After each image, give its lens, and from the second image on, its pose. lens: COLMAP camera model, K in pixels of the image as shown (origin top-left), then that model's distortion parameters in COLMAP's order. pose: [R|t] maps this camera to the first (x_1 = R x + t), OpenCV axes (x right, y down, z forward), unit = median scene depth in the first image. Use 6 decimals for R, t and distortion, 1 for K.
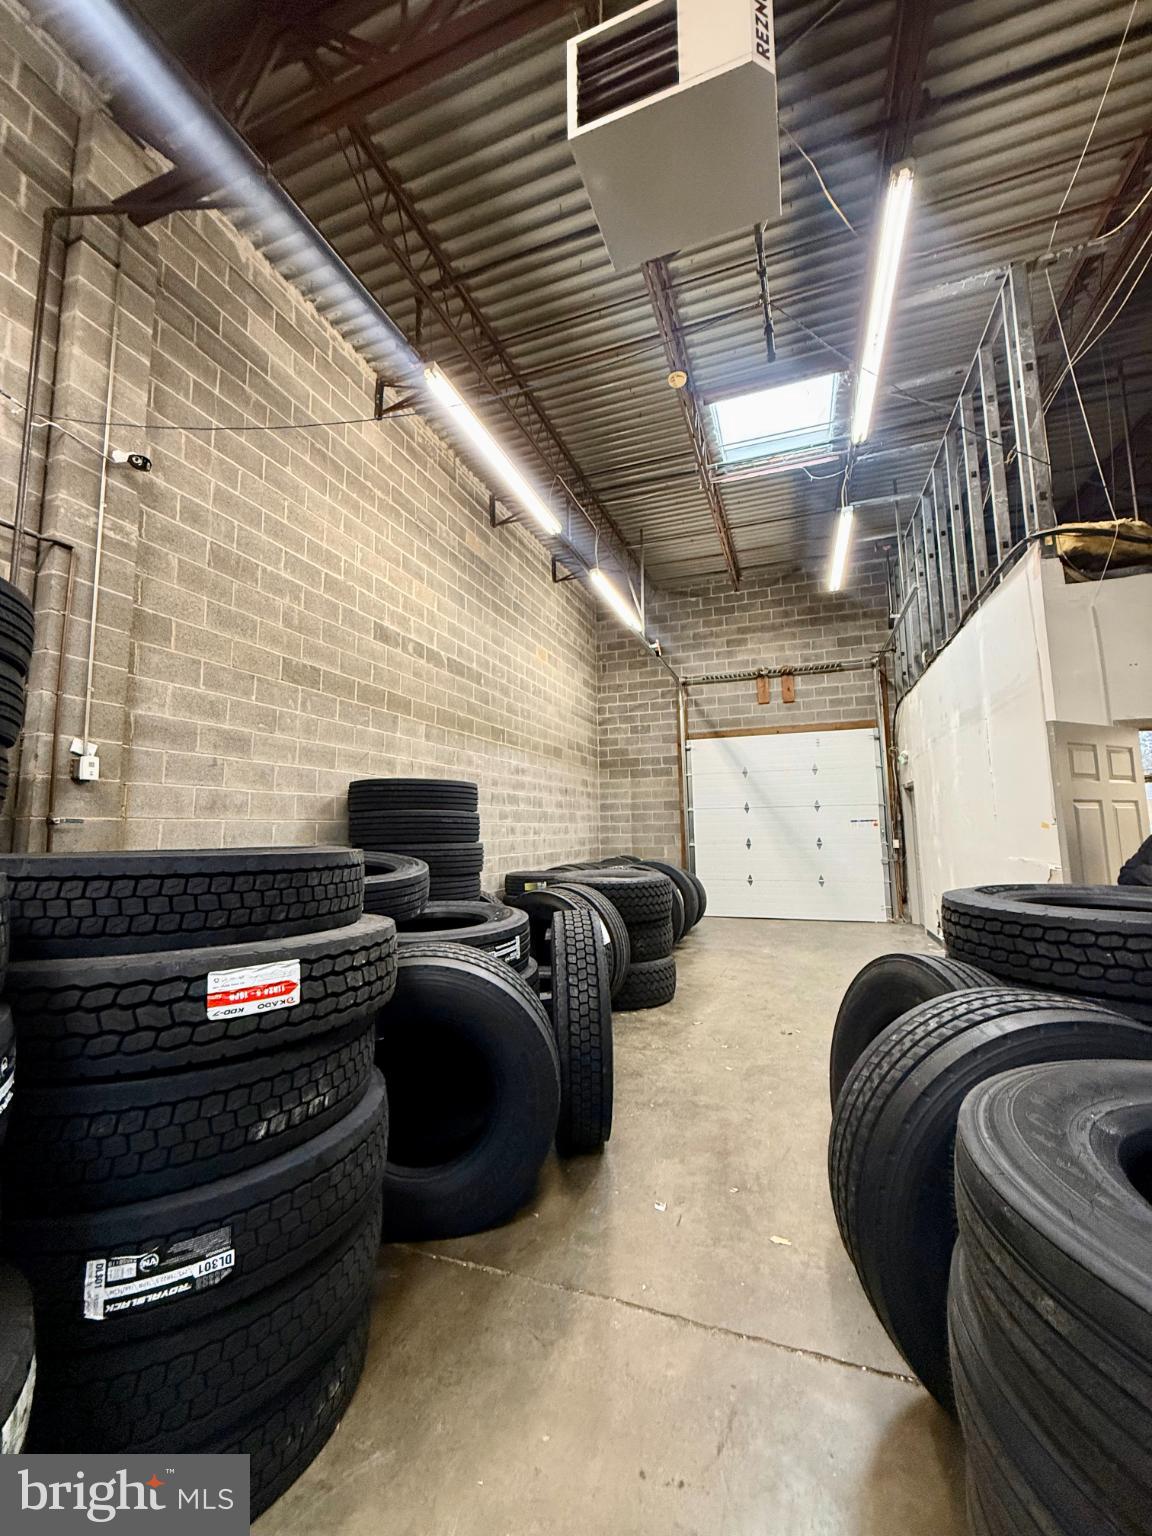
lens RADIAL K [[609.1, 0, 576.7], [0, 609.1, 760.4], [0, 0, 1]] dist [-0.001753, 0.000039]
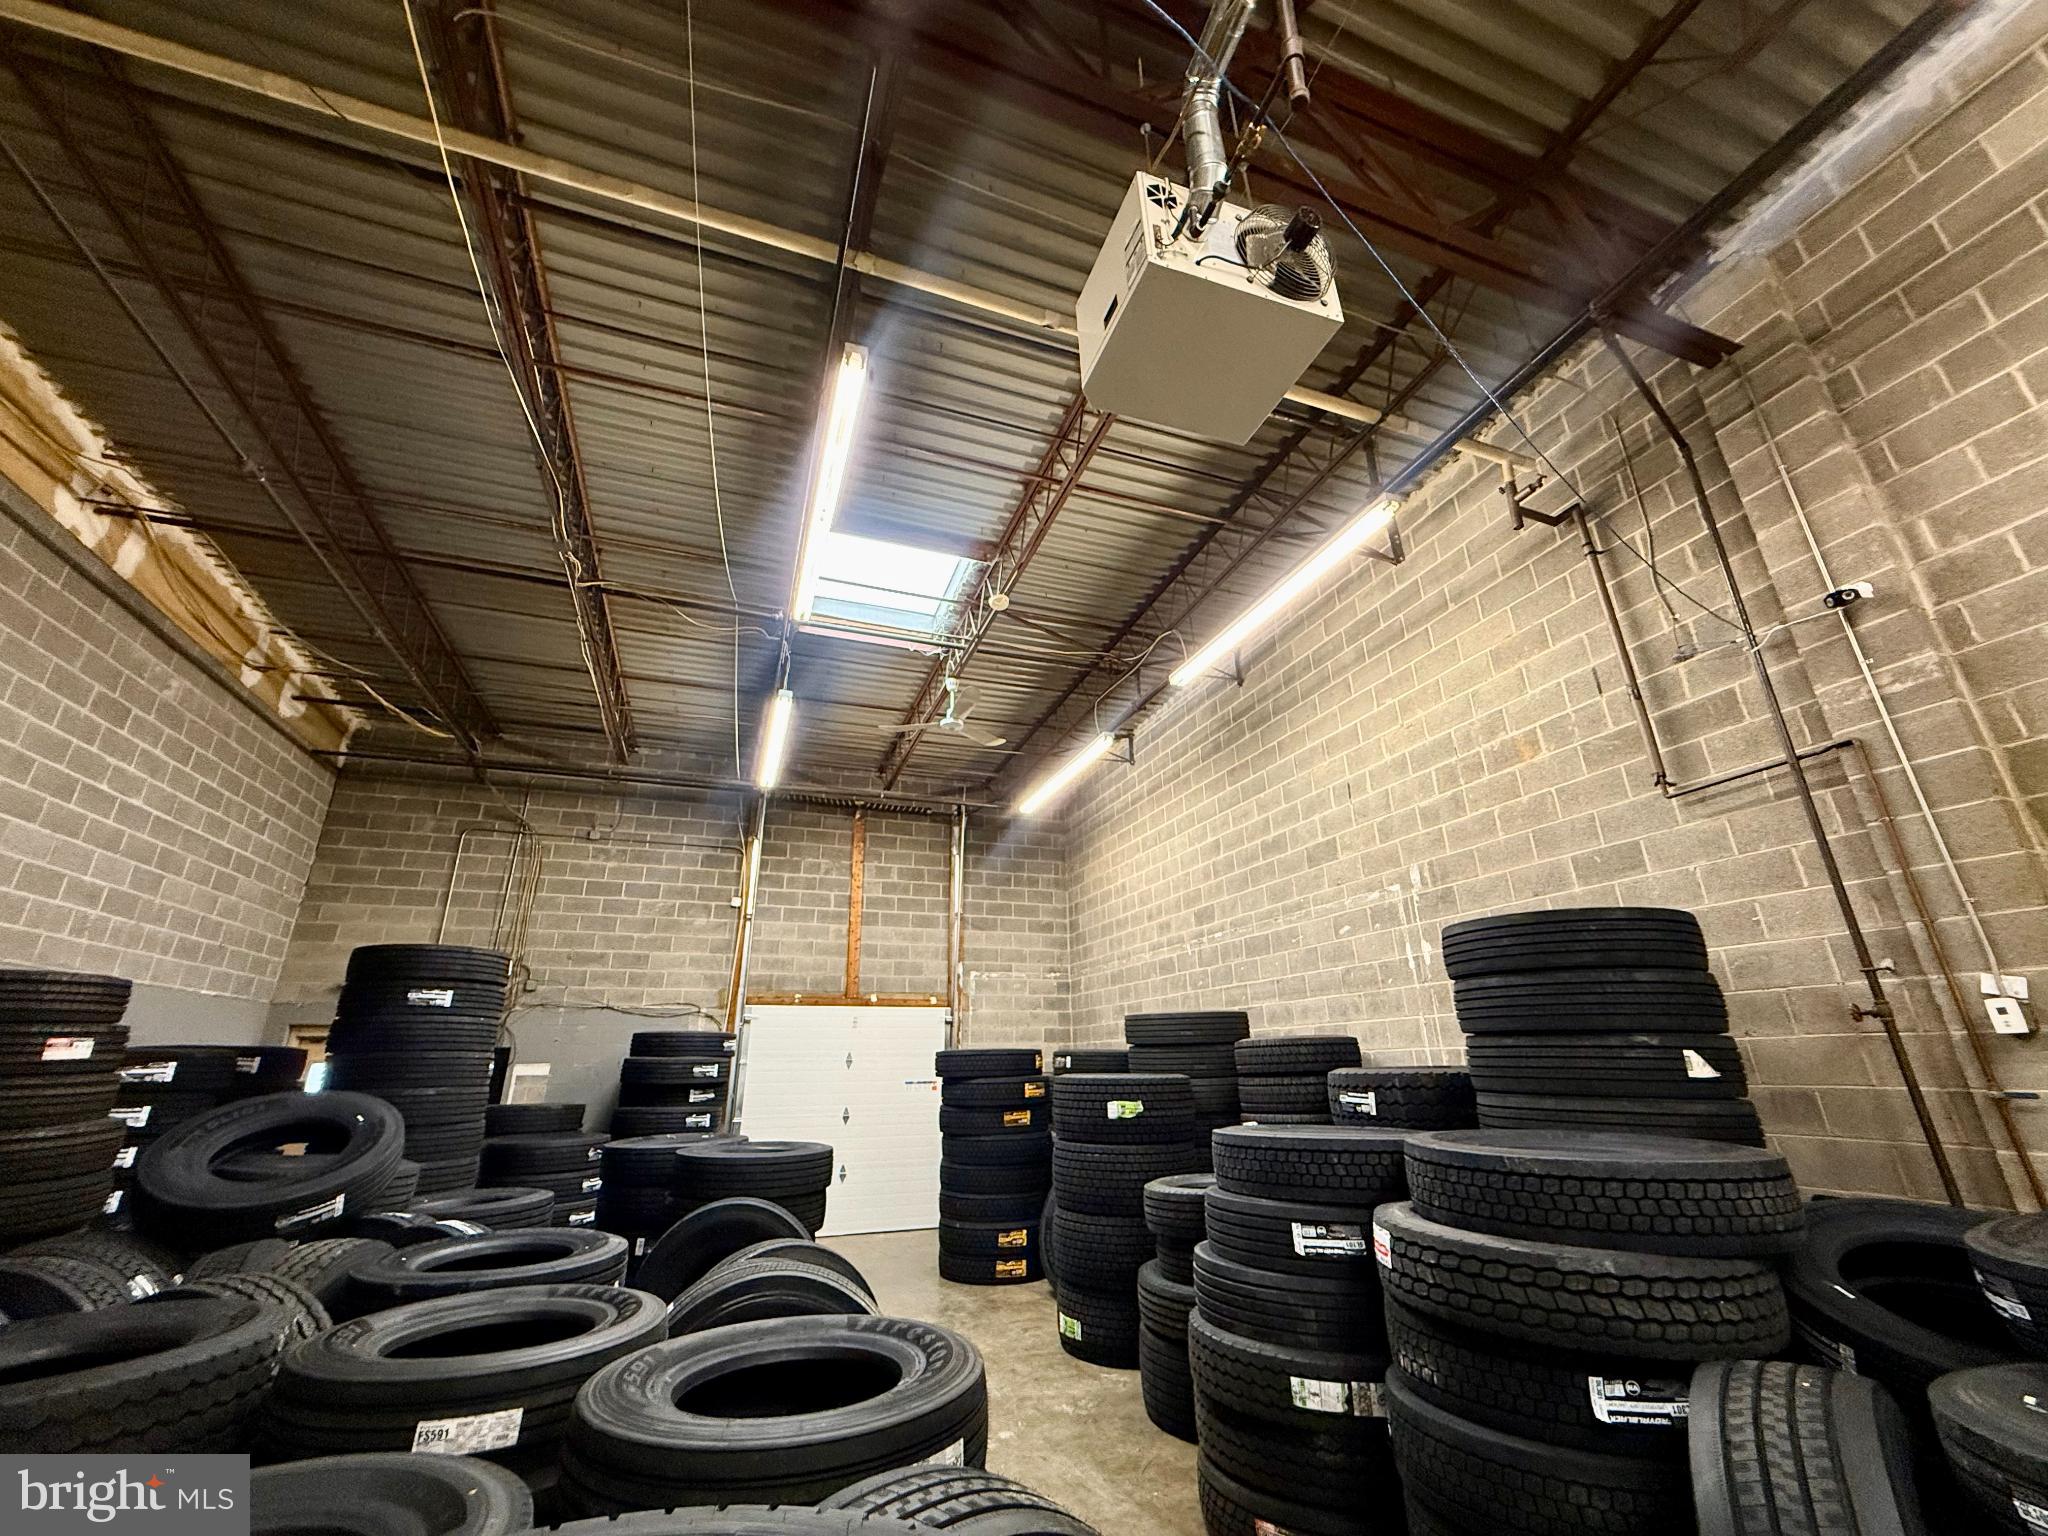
lens RADIAL K [[812.1, 0, 1019.3], [0, 812.1, 766.2], [0, 0, 1]] dist [-0.001753, 0.000039]
pose [[-0.769274, -0.199075, -0.607114, 0.276693], [0.095799, 0.903539, -0.417660, 0.013307], [0.631697, -0.379456, -0.675998, 0.398403]]
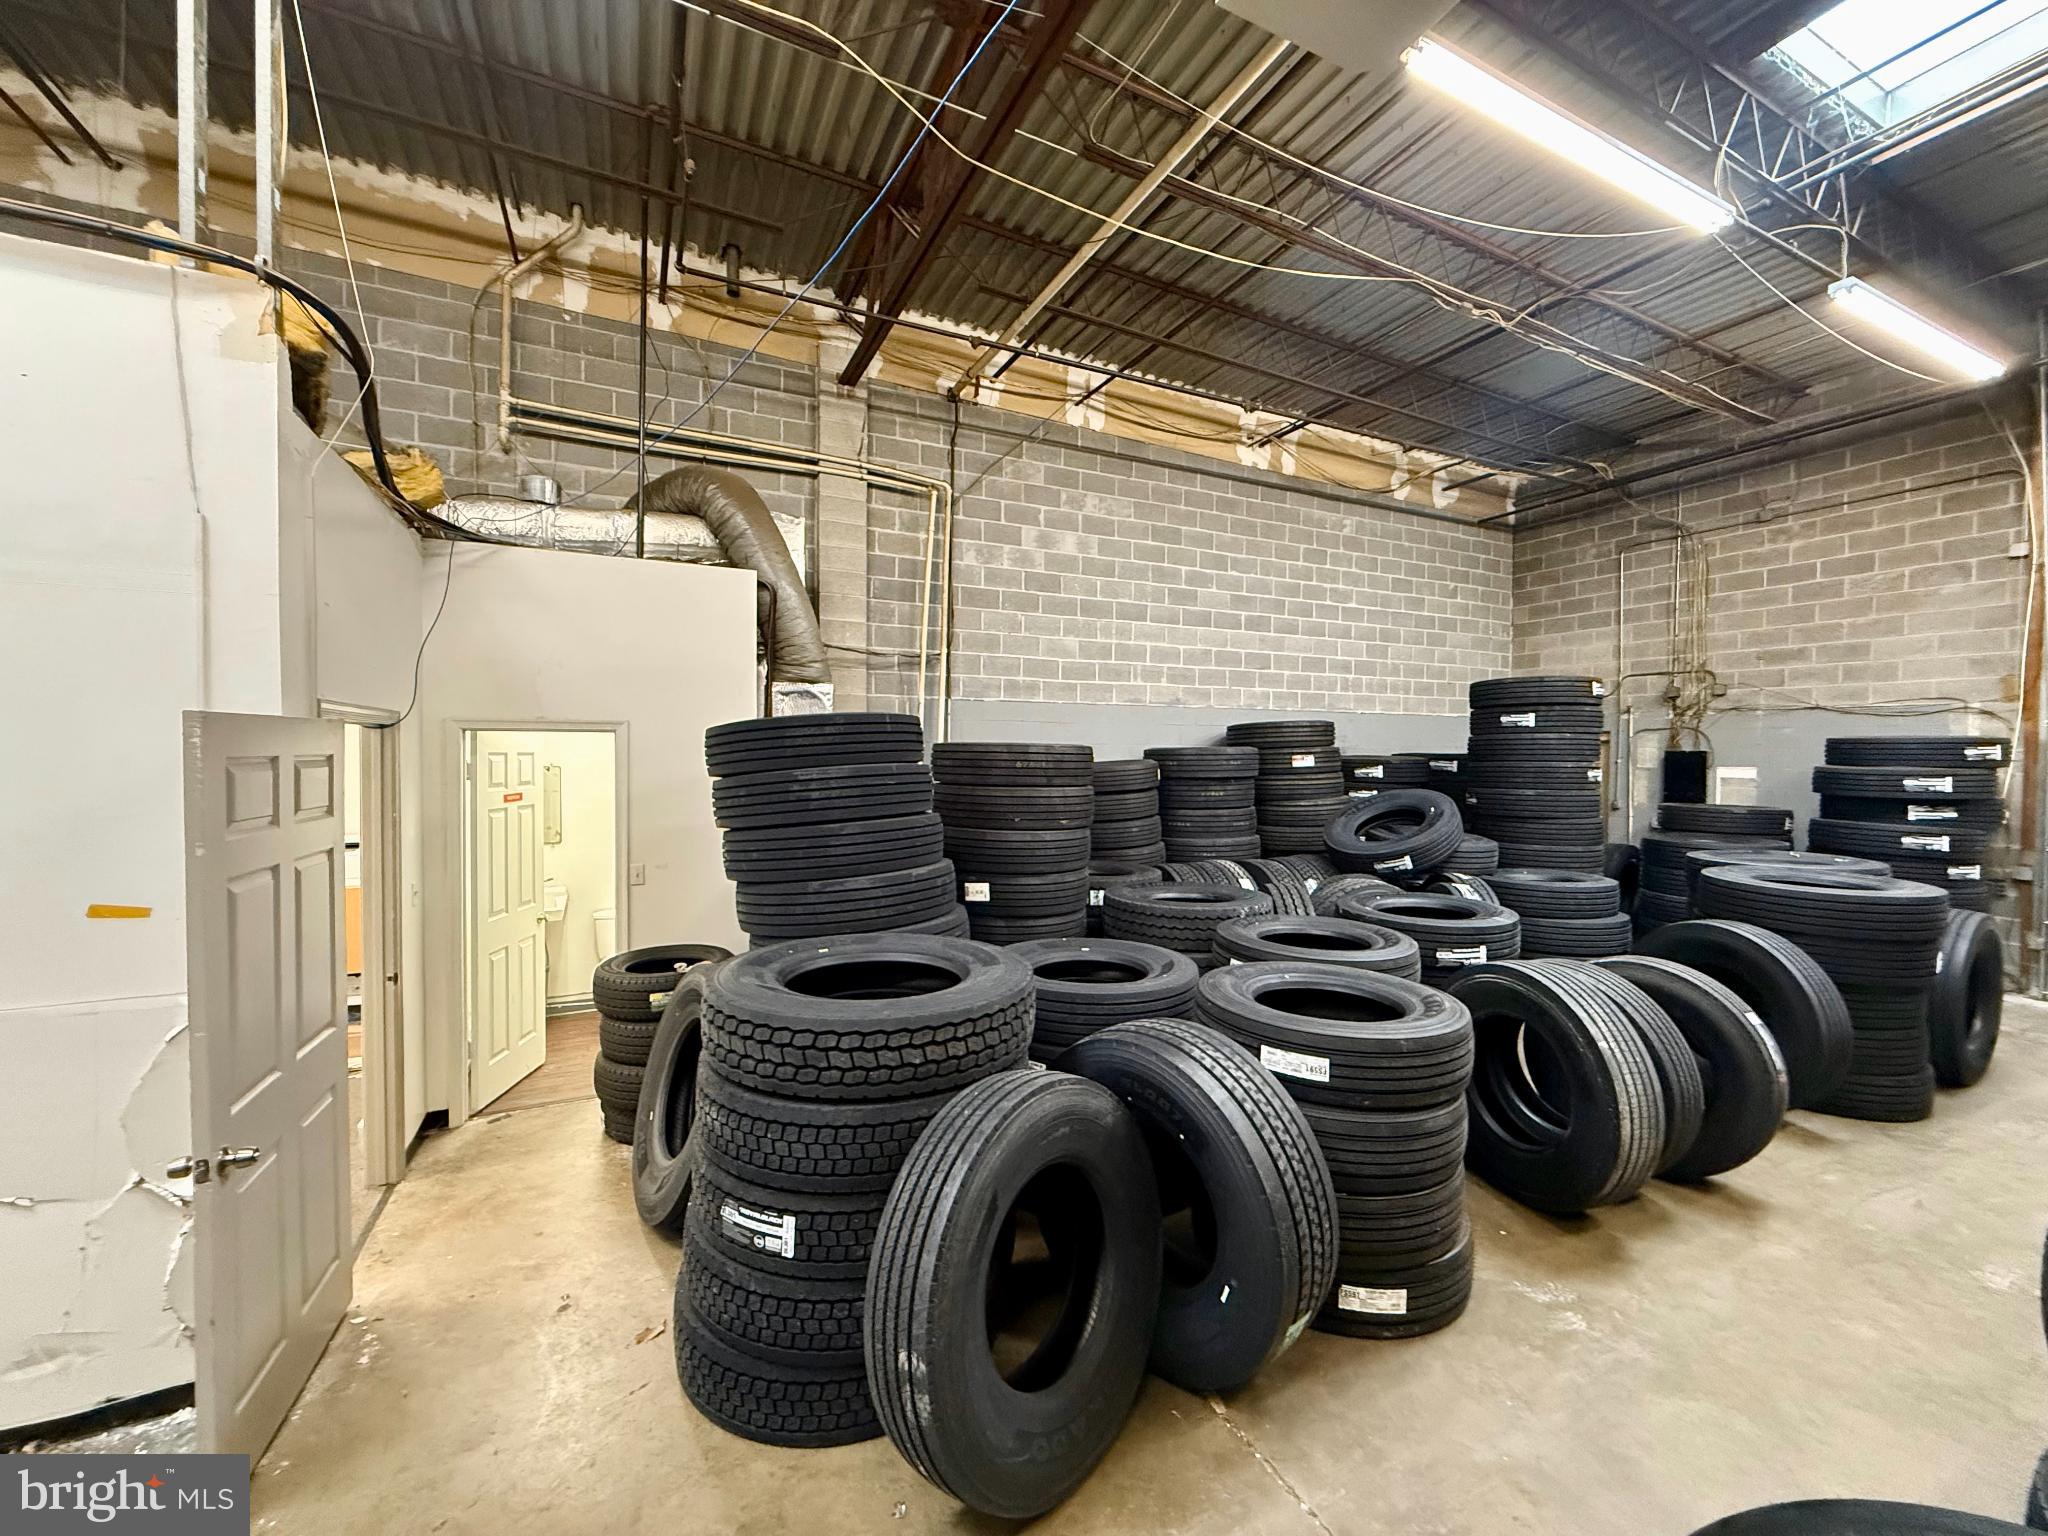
lens RADIAL K [[812.1, 0, 1016.6], [0, 812.1, 765.0], [0, 0, 1]] dist [-0.001753, 0.000039]
pose [[-0.713783, -0.001470, 0.700365, -0.035971], [-0.073608, 0.994617, -0.072931, 0.000331], [-0.696488, -0.103610, -0.710049, 0.504197]]
